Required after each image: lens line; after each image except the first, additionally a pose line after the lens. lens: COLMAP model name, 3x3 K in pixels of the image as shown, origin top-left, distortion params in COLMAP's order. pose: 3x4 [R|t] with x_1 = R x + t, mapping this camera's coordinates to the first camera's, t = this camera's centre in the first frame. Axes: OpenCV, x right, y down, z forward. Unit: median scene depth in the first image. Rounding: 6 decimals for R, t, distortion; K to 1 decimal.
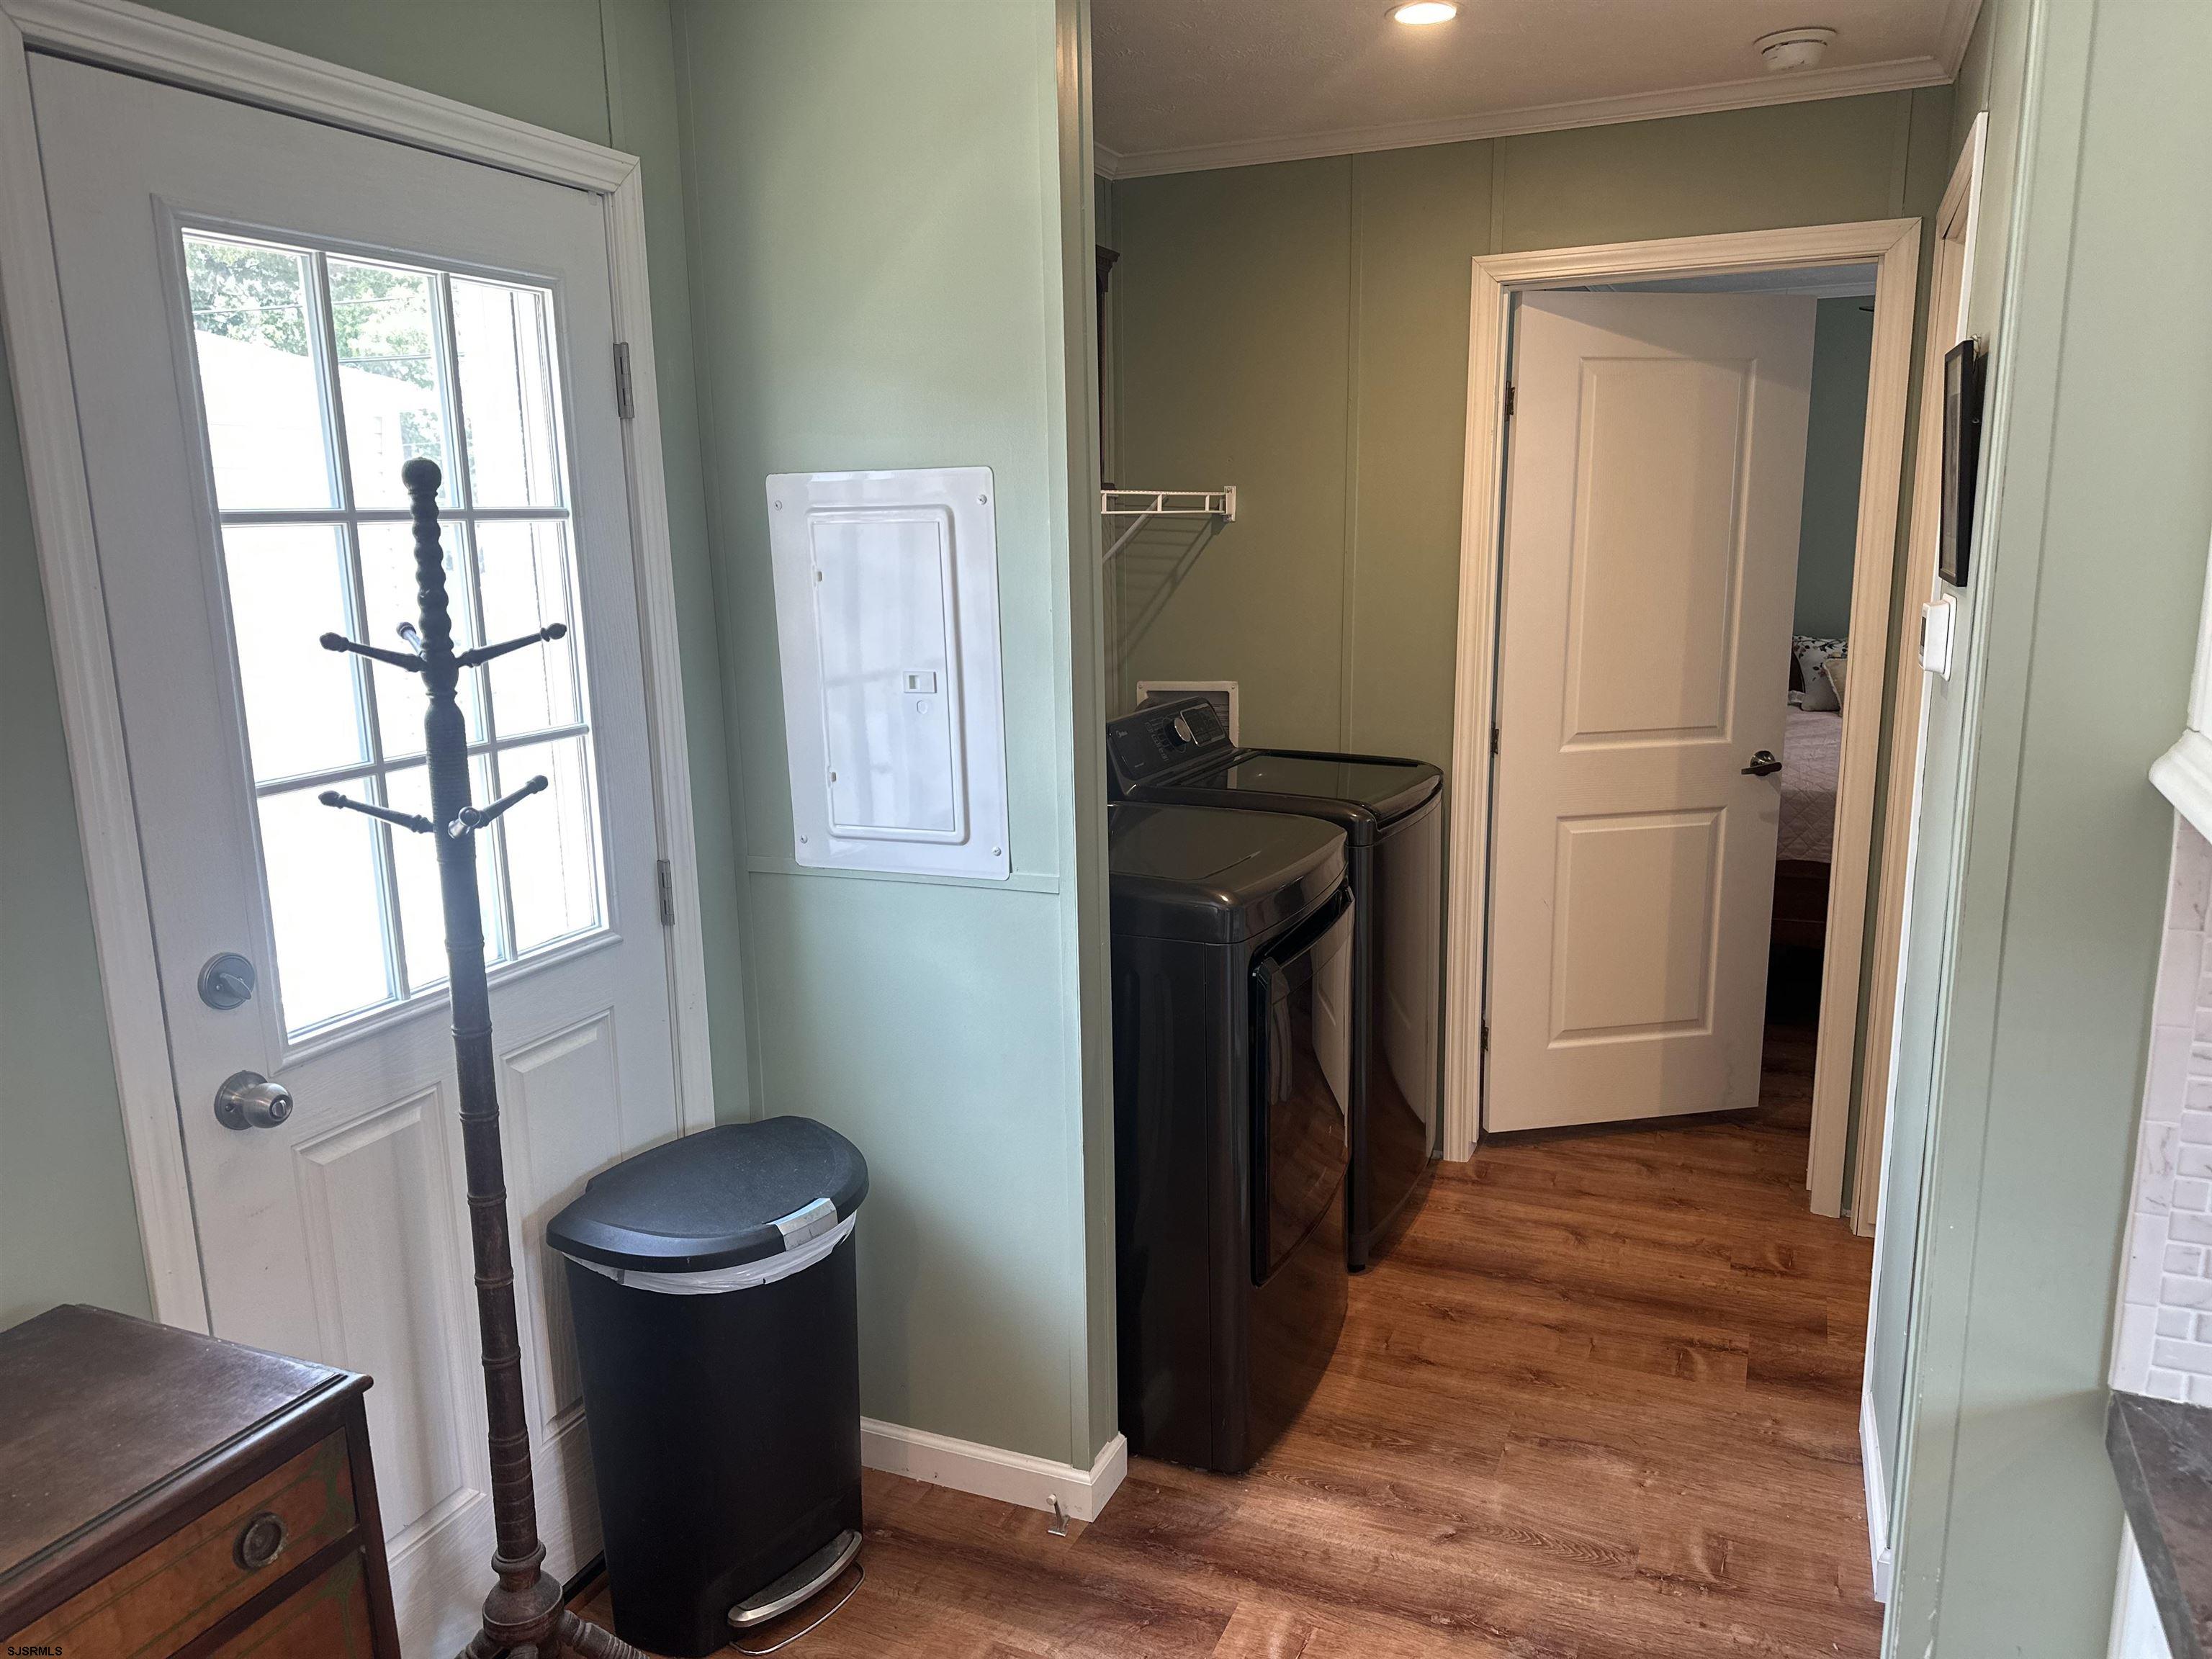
lens RADIAL K [[1606.1, 0, 1142.1], [0, 1606.1, 819.2], [0, 0, 1]] dist [0.124562, -0.102241]
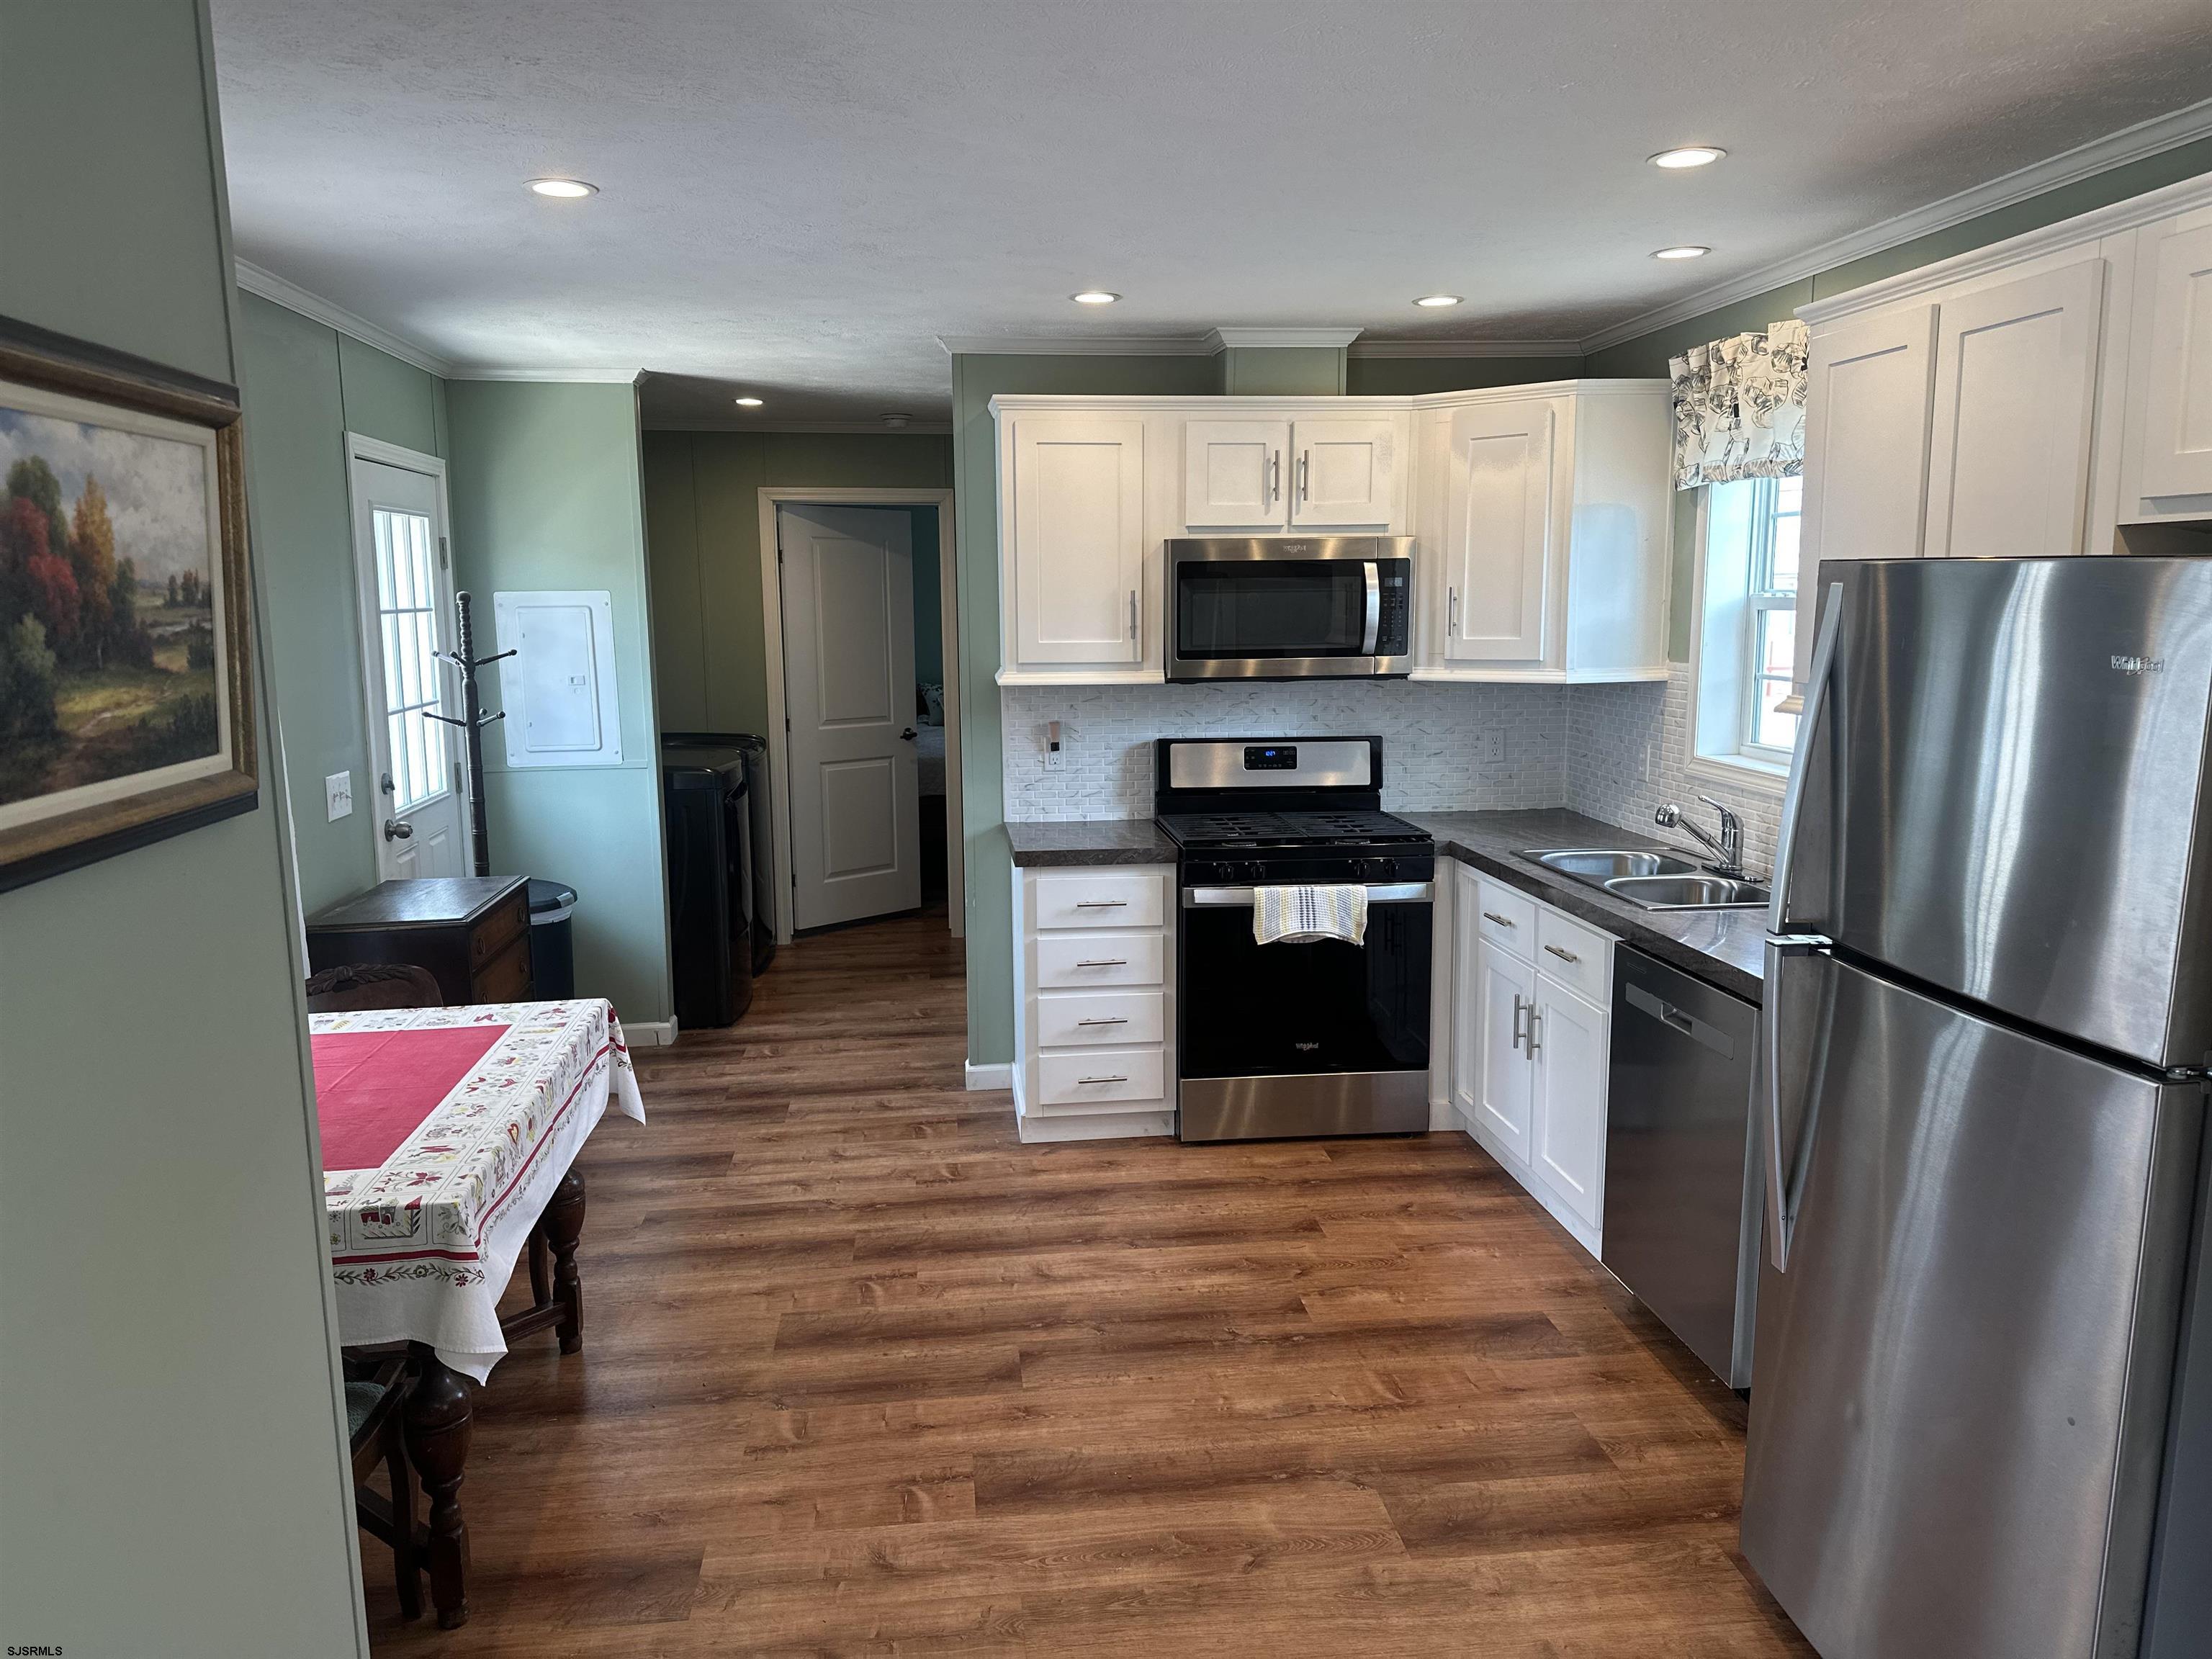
lens RADIAL K [[1540.7, 0, 1126.6], [0, 1540.7, 824.5], [0, 0, 1]] dist [0.119365, -0.134107]
pose [[0.866936, -0.061841, 0.494569, -0.487255], [0.084992, 0.996082, -0.024433, 0.205438], [-0.491120, 0.063216, 0.868795, -1.121147]]
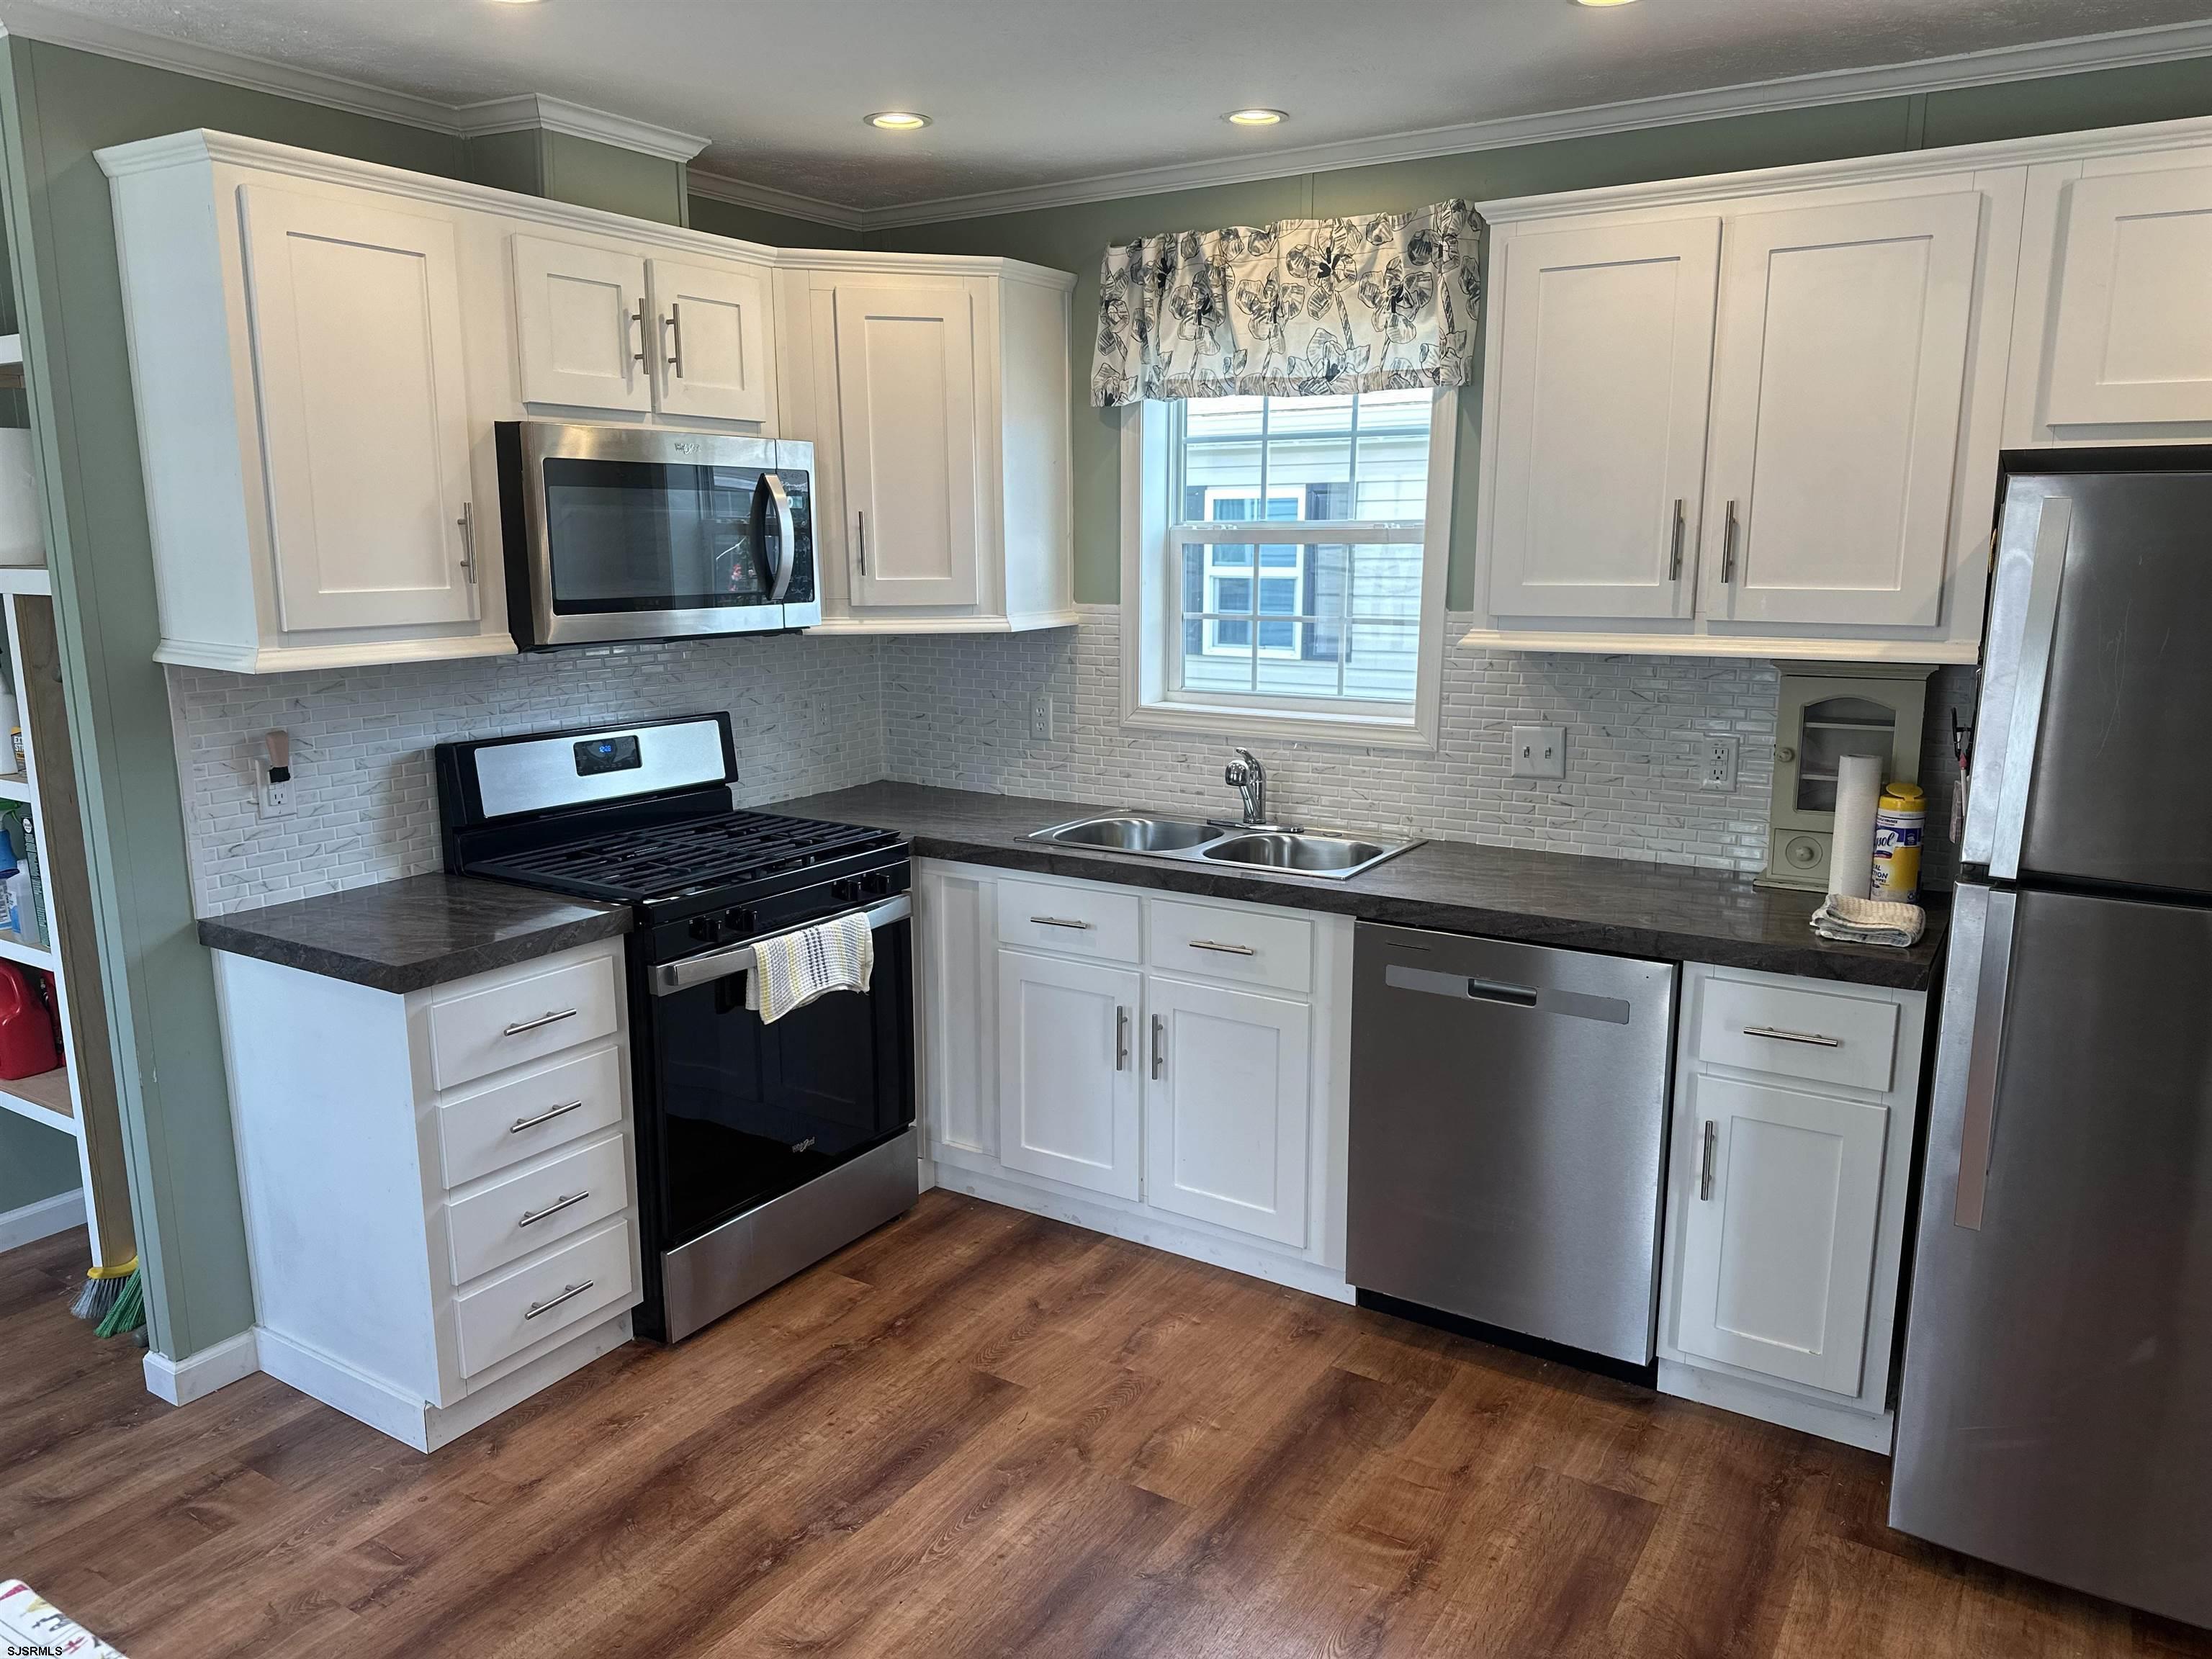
lens RADIAL K [[1542.5, 0, 1099.2], [0, 1542.5, 839.4], [0, 0, 1]] dist [0.083378, -0.093321]
pose [[0.171989, -0.174650, 0.969493, -0.594157], [0.183162, 0.972667, 0.142728, 0.063766], [-0.967921, 0.153027, 0.199277, -0.299070]]
